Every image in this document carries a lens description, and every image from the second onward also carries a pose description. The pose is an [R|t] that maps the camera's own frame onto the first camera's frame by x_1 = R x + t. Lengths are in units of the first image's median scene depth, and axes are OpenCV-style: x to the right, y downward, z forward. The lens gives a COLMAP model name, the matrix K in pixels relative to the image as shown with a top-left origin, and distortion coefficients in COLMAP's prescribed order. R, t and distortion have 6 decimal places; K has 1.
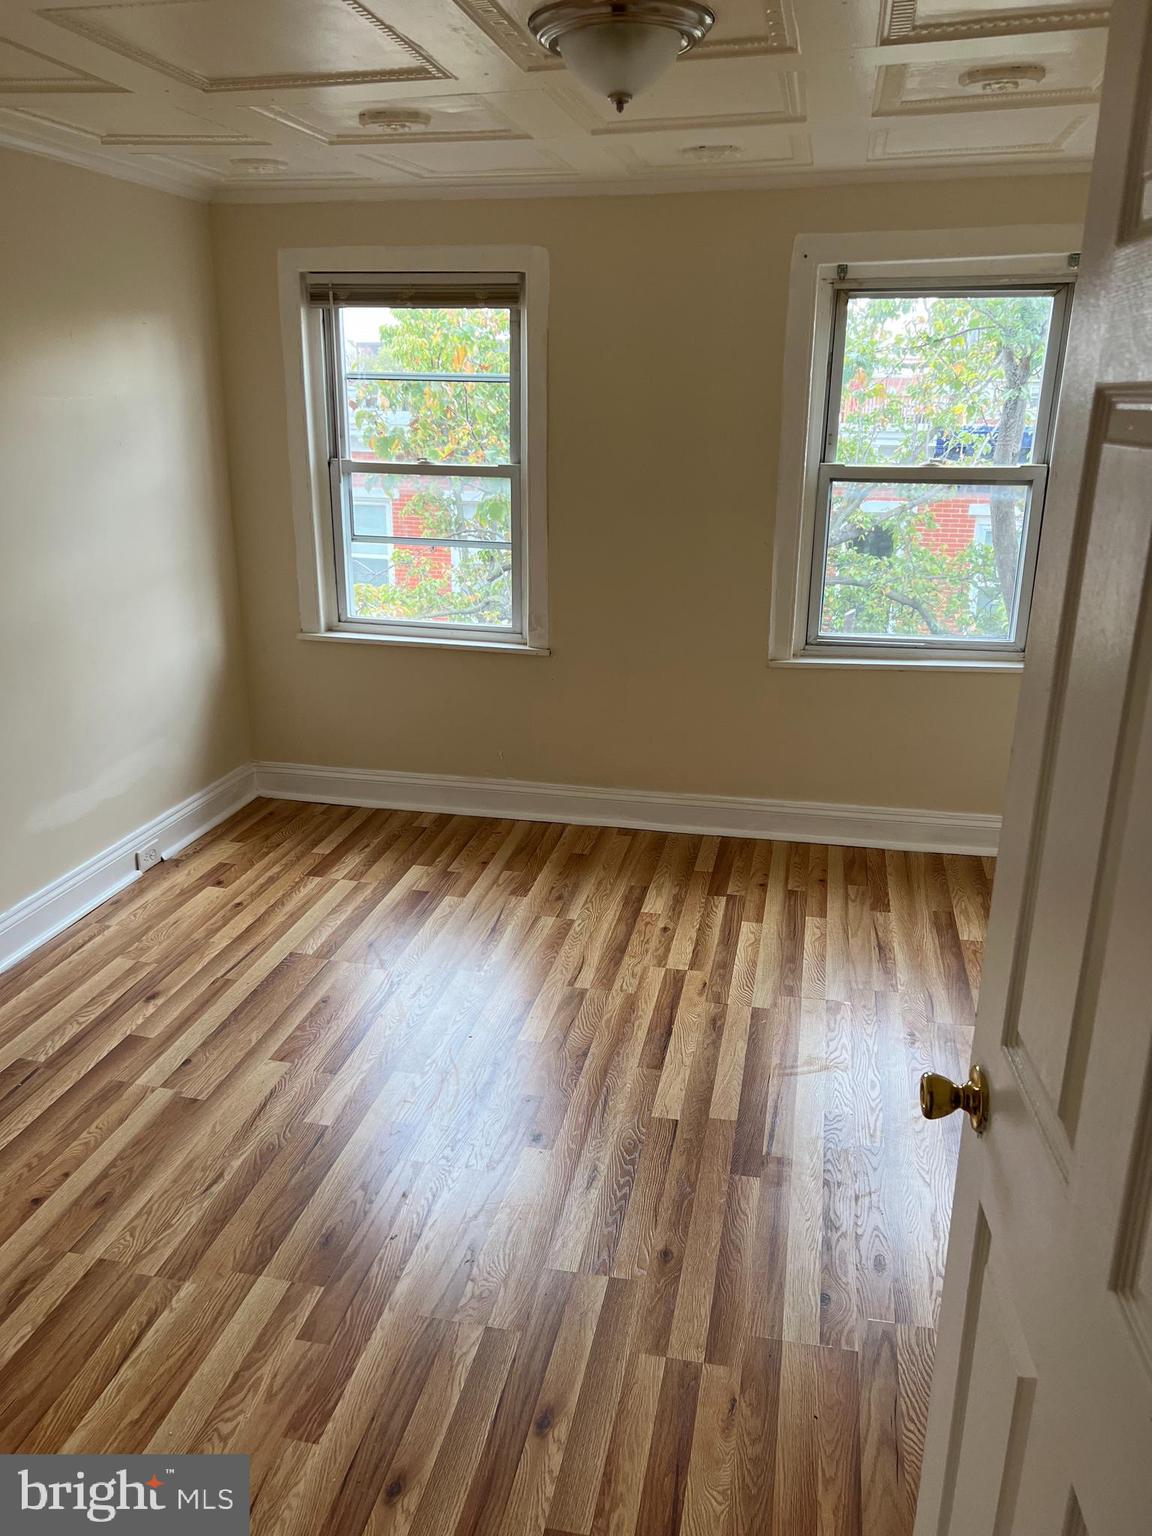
lens RADIAL K [[1160.6, 0, 576.0], [0, 1160.6, 768.0], [0, 0, 1]] dist [0.061058, -0.097086]
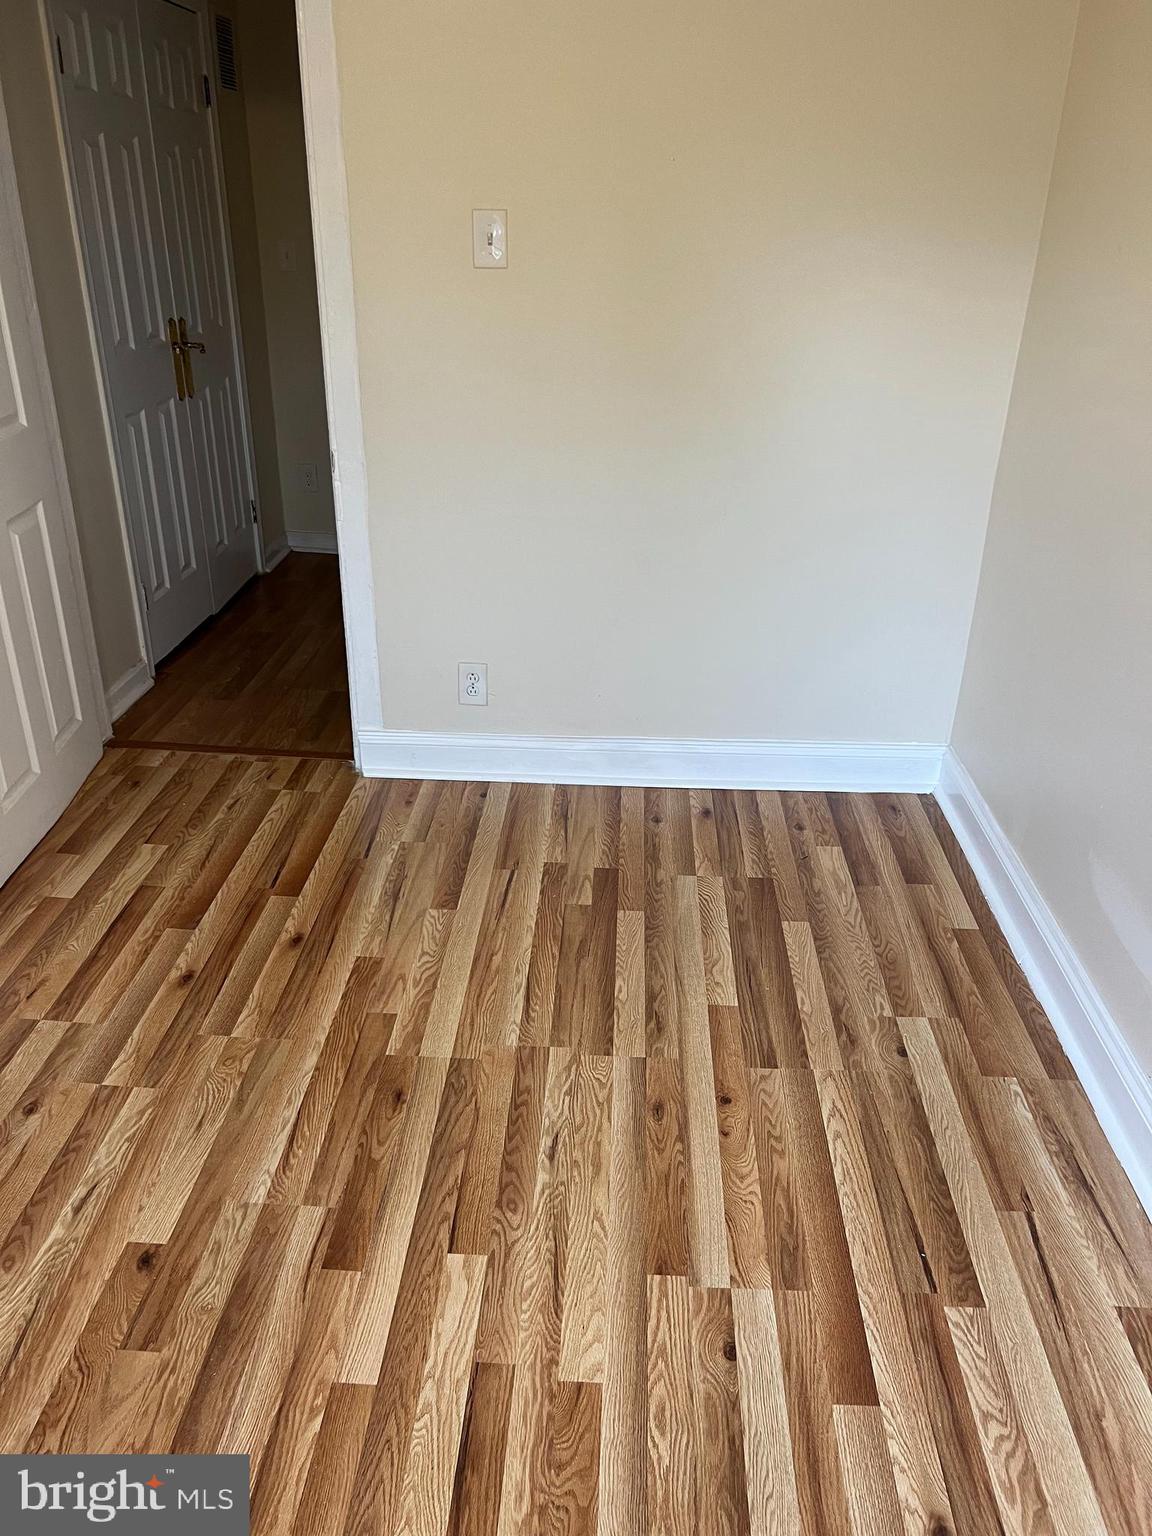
lens RADIAL K [[1160.6, 0, 576.0], [0, 1160.6, 768.0], [0, 0, 1]] dist [0.061058, -0.097086]
pose [[-0.986760, 0.045174, -0.155768, -0.230465], [-0.075661, 0.721296, 0.688482, -0.486550], [0.143457, 0.691152, -0.708328, 1.585446]]
